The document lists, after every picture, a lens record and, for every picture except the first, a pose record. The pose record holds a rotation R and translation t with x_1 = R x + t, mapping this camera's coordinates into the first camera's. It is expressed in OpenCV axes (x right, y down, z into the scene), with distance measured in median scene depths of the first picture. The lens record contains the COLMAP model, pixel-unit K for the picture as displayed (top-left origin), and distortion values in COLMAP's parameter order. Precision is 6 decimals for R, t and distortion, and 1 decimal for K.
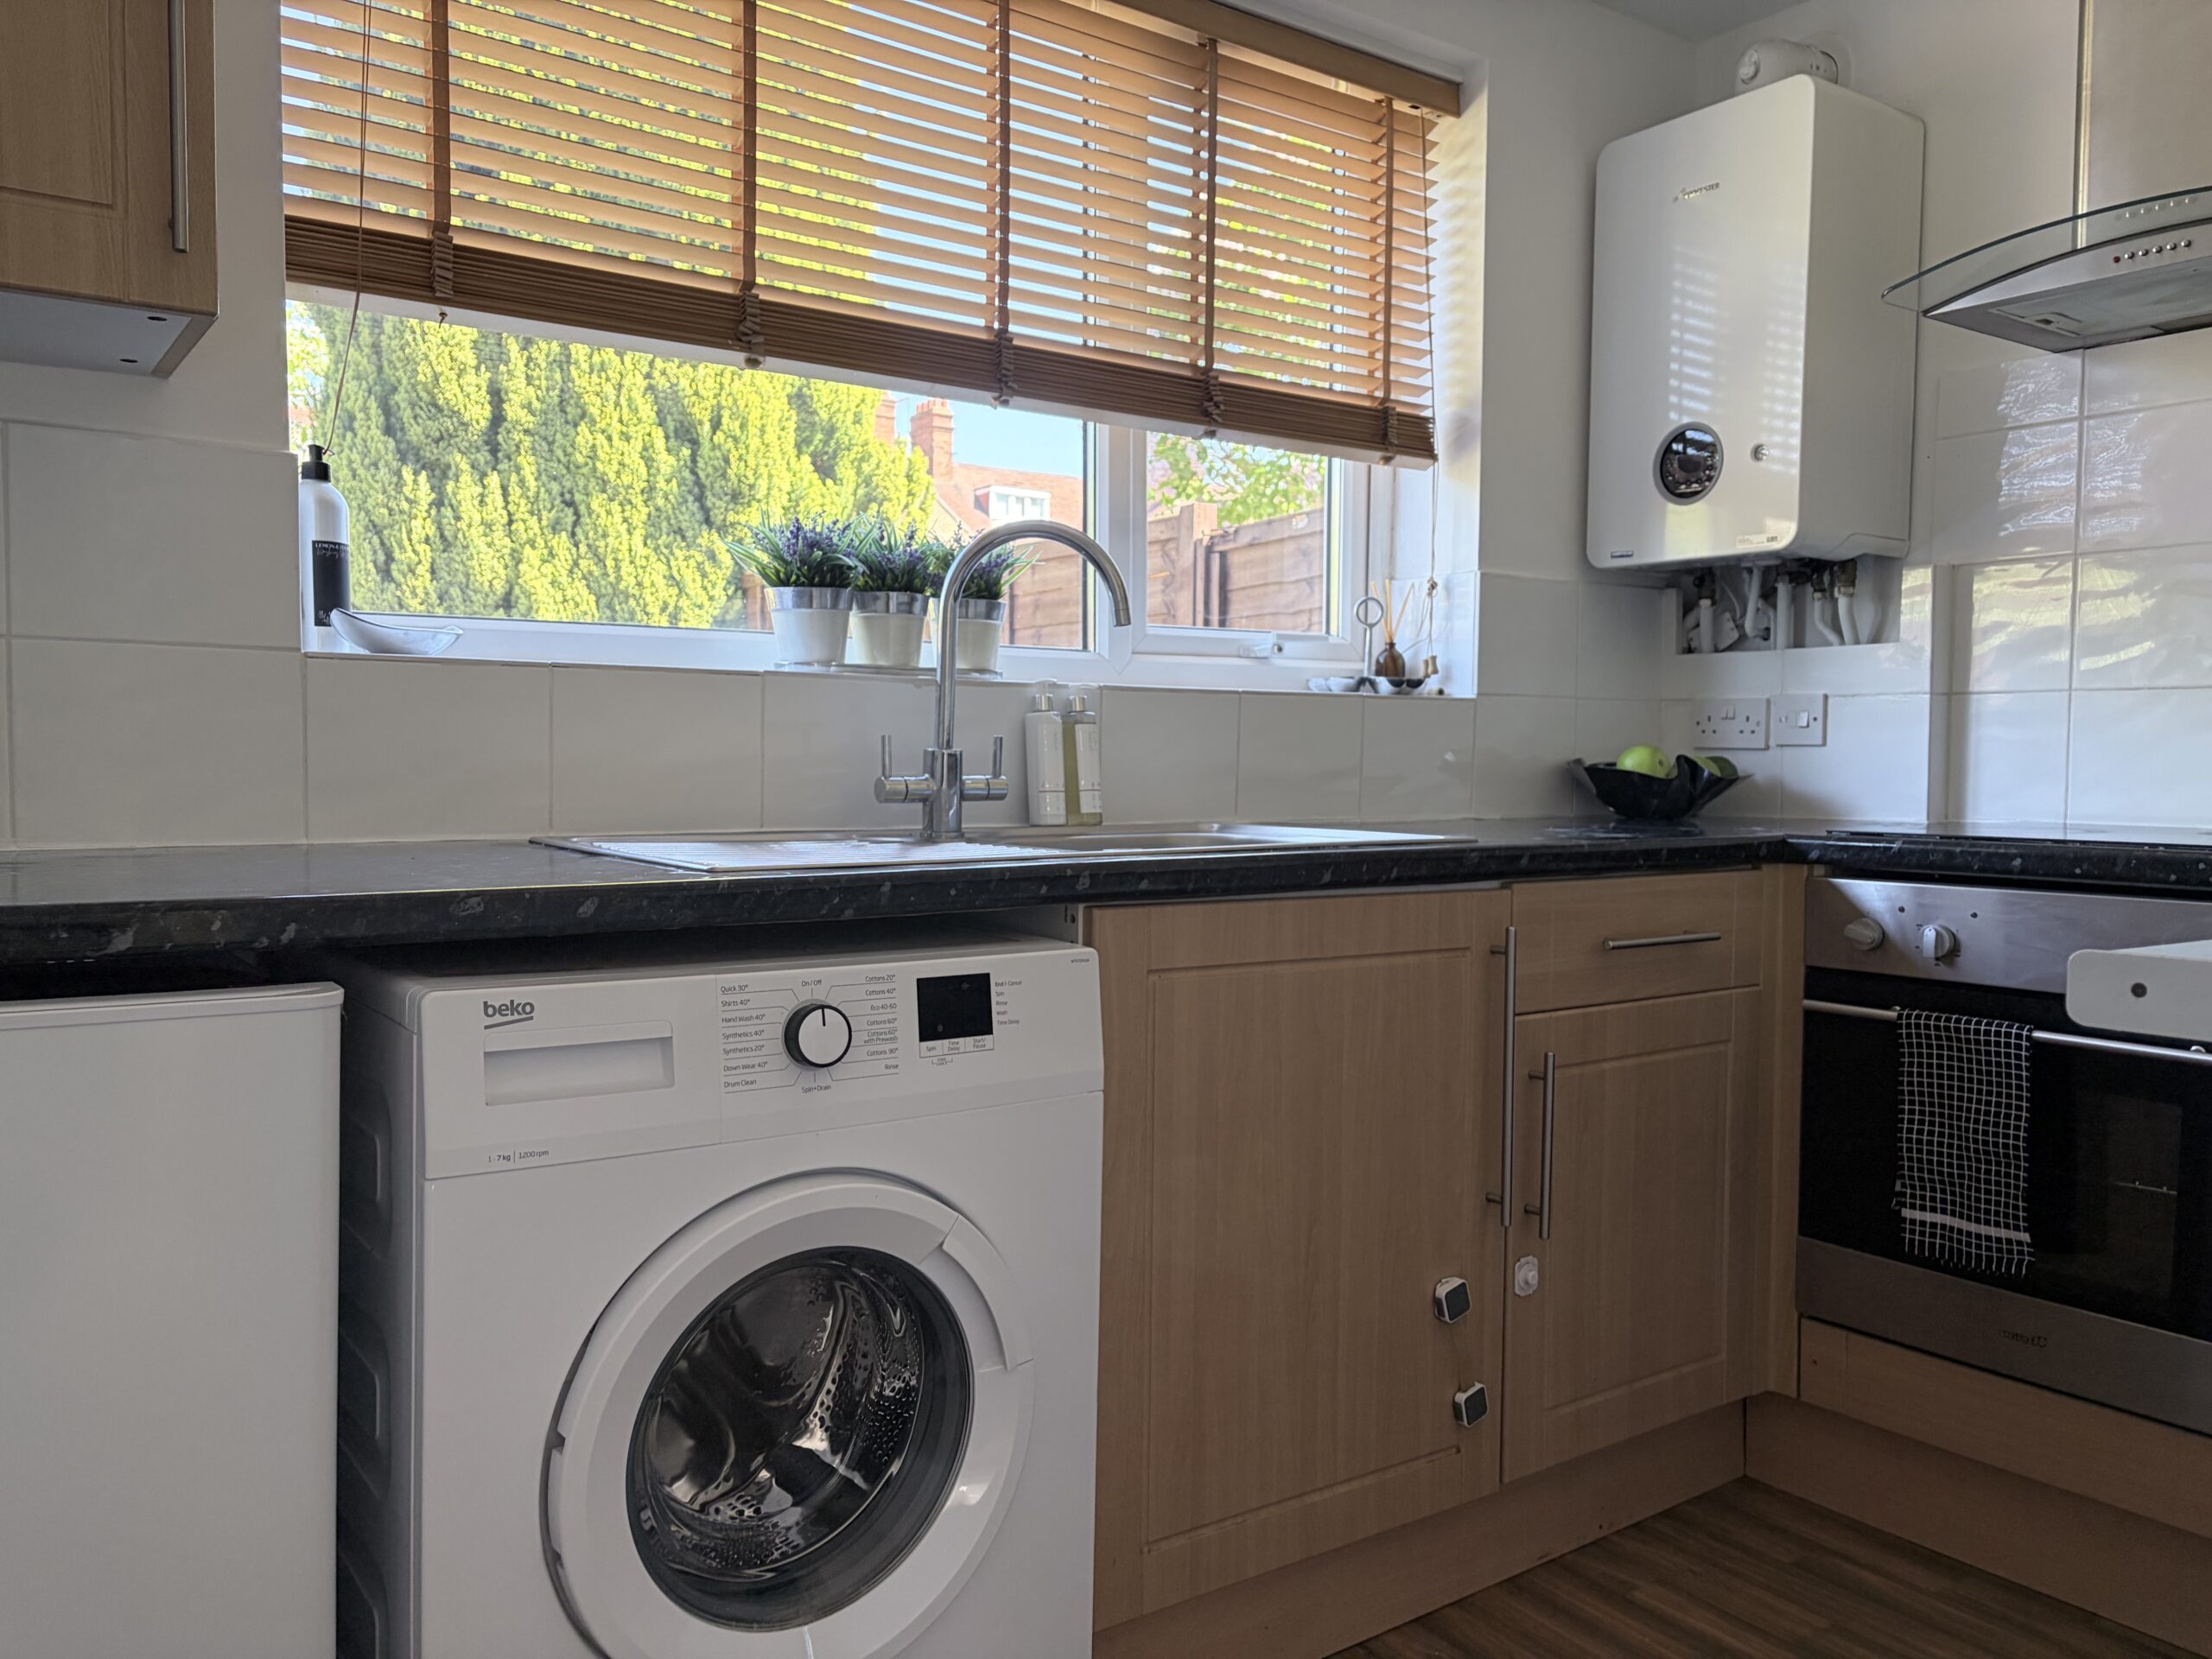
lens RADIAL K [[1659.7, 0, 1119.5], [0, 1659.7, 838.3], [0, 0, 1]] dist [0.048656, -0.034540]
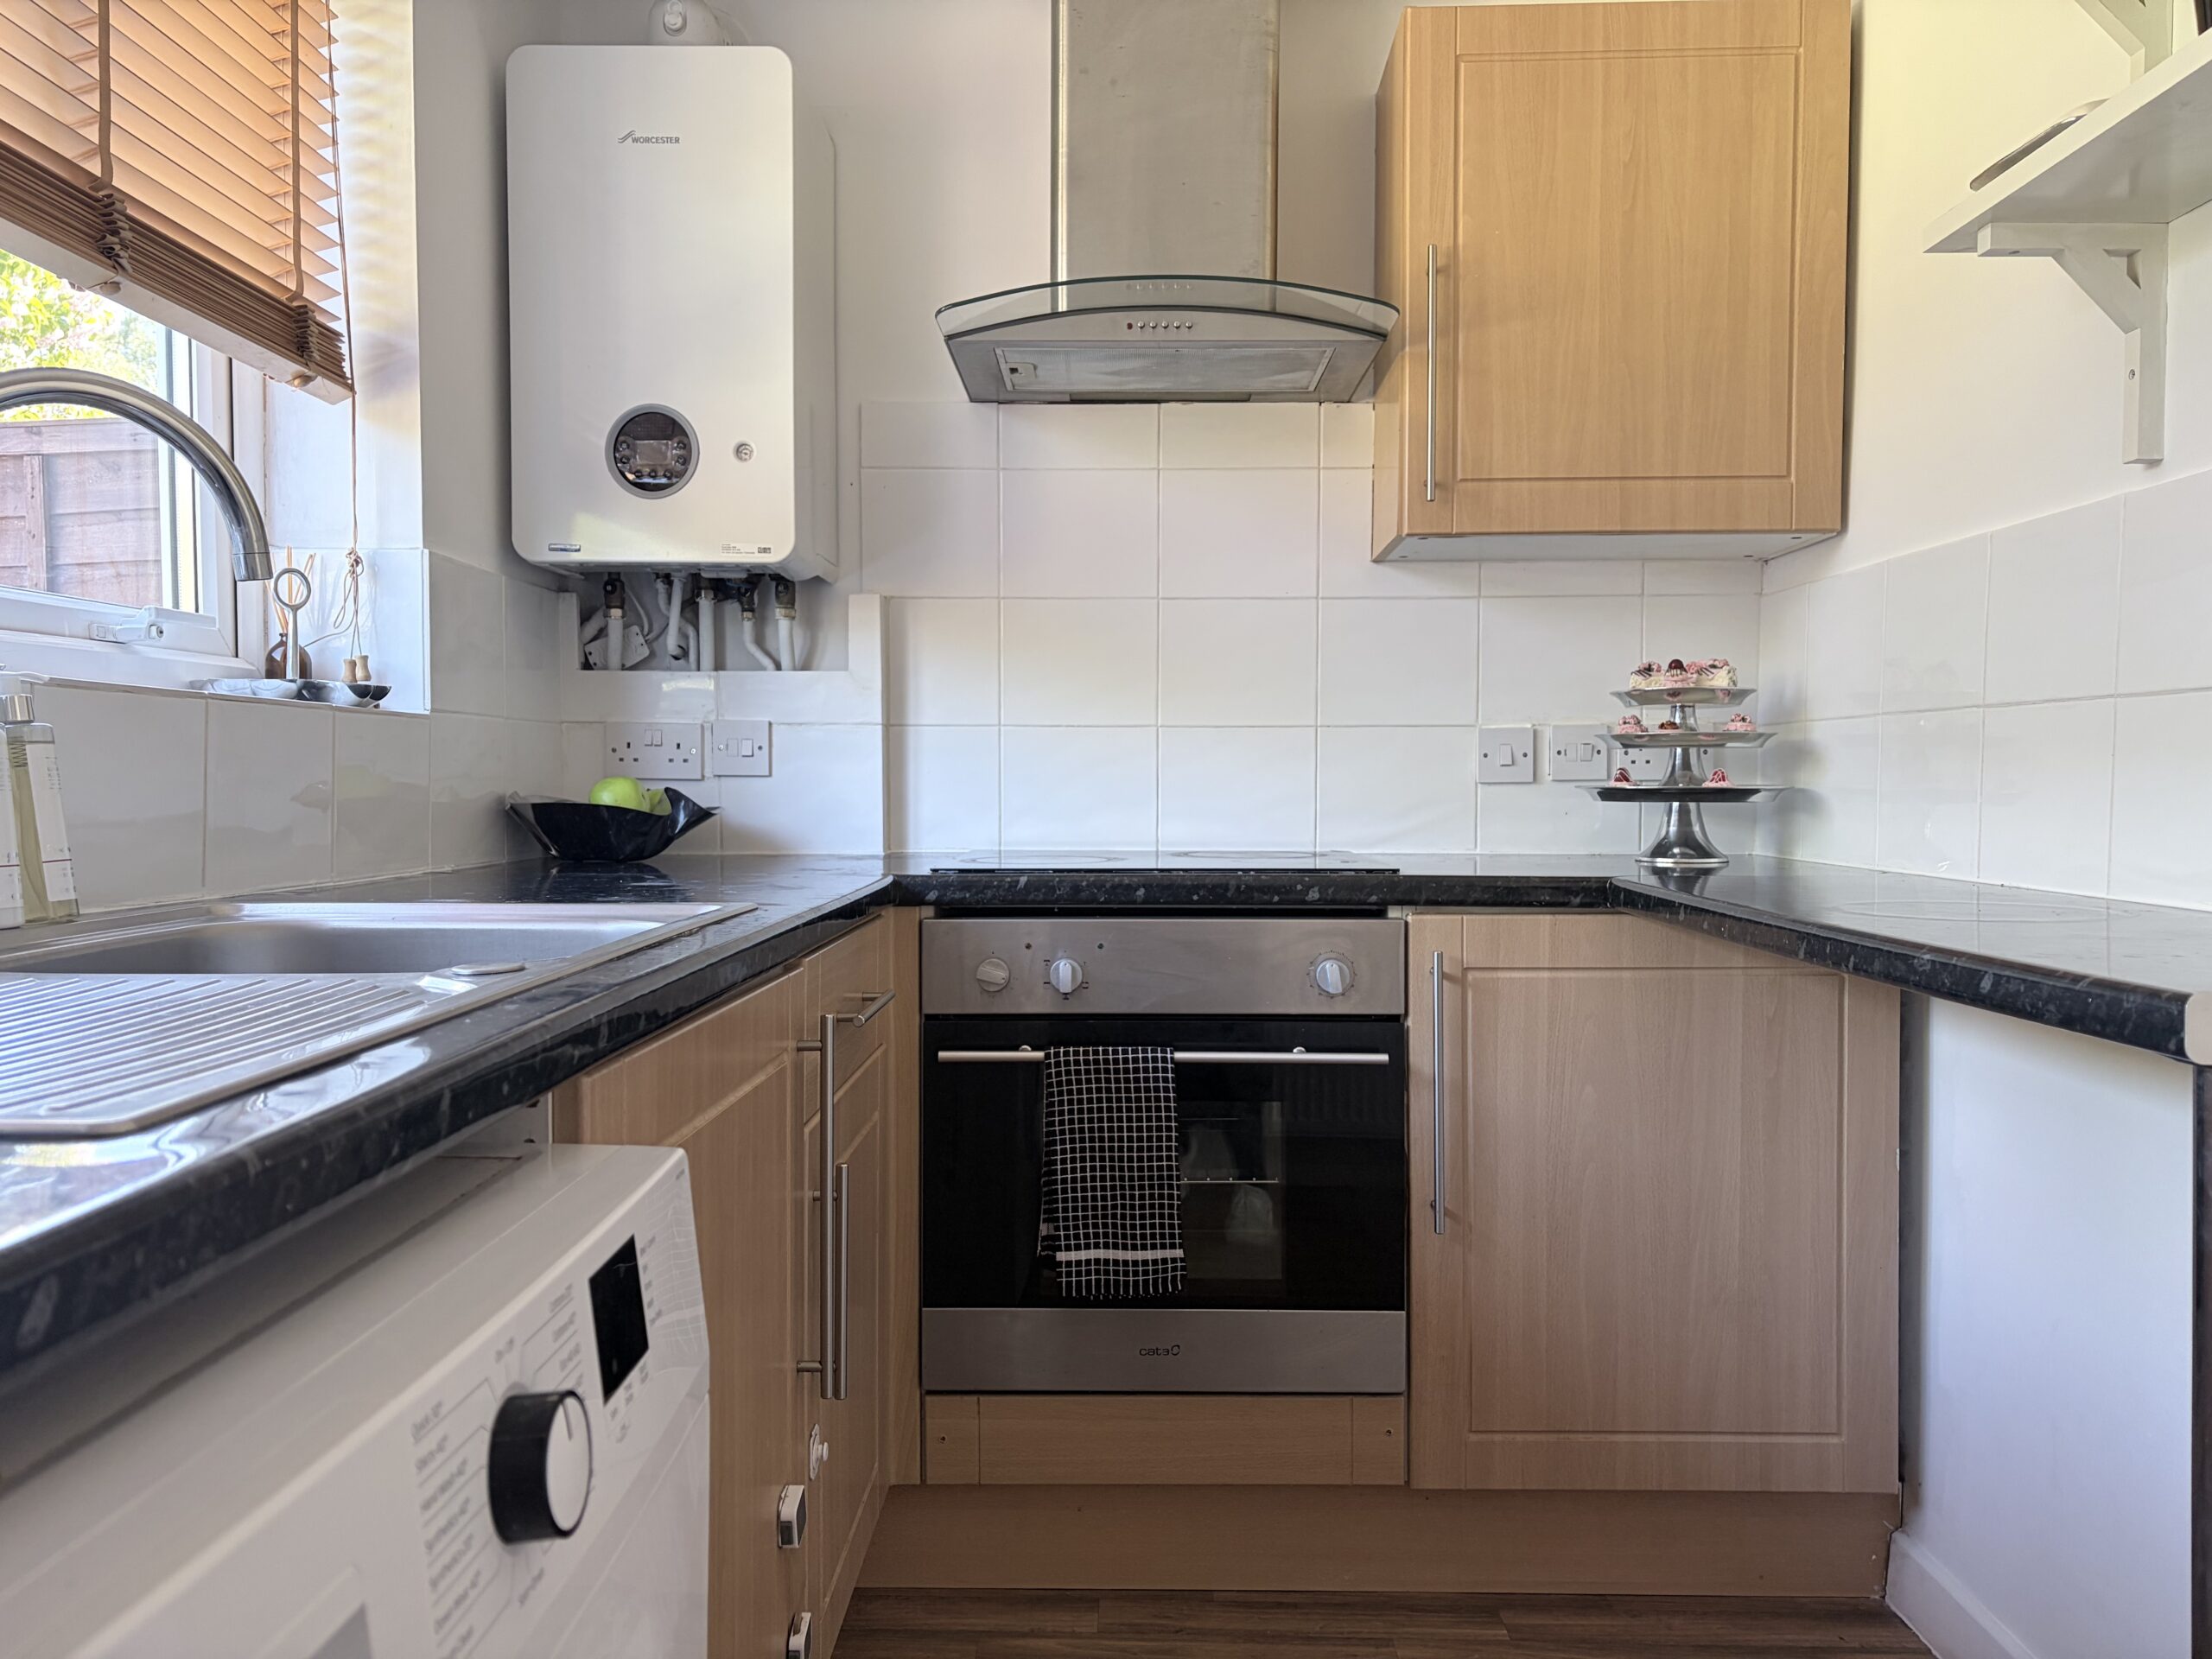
lens RADIAL K [[1659.7, 0, 1100.9], [0, 1659.7, 832.4], [0, 0, 1]] dist [0.048656, -0.034540]
pose [[0.594783, -0.029727, 0.803336, -0.292176], [0.042281, 0.999090, 0.005667, -0.028478], [-0.802773, 0.030595, 0.595499, 0.395243]]
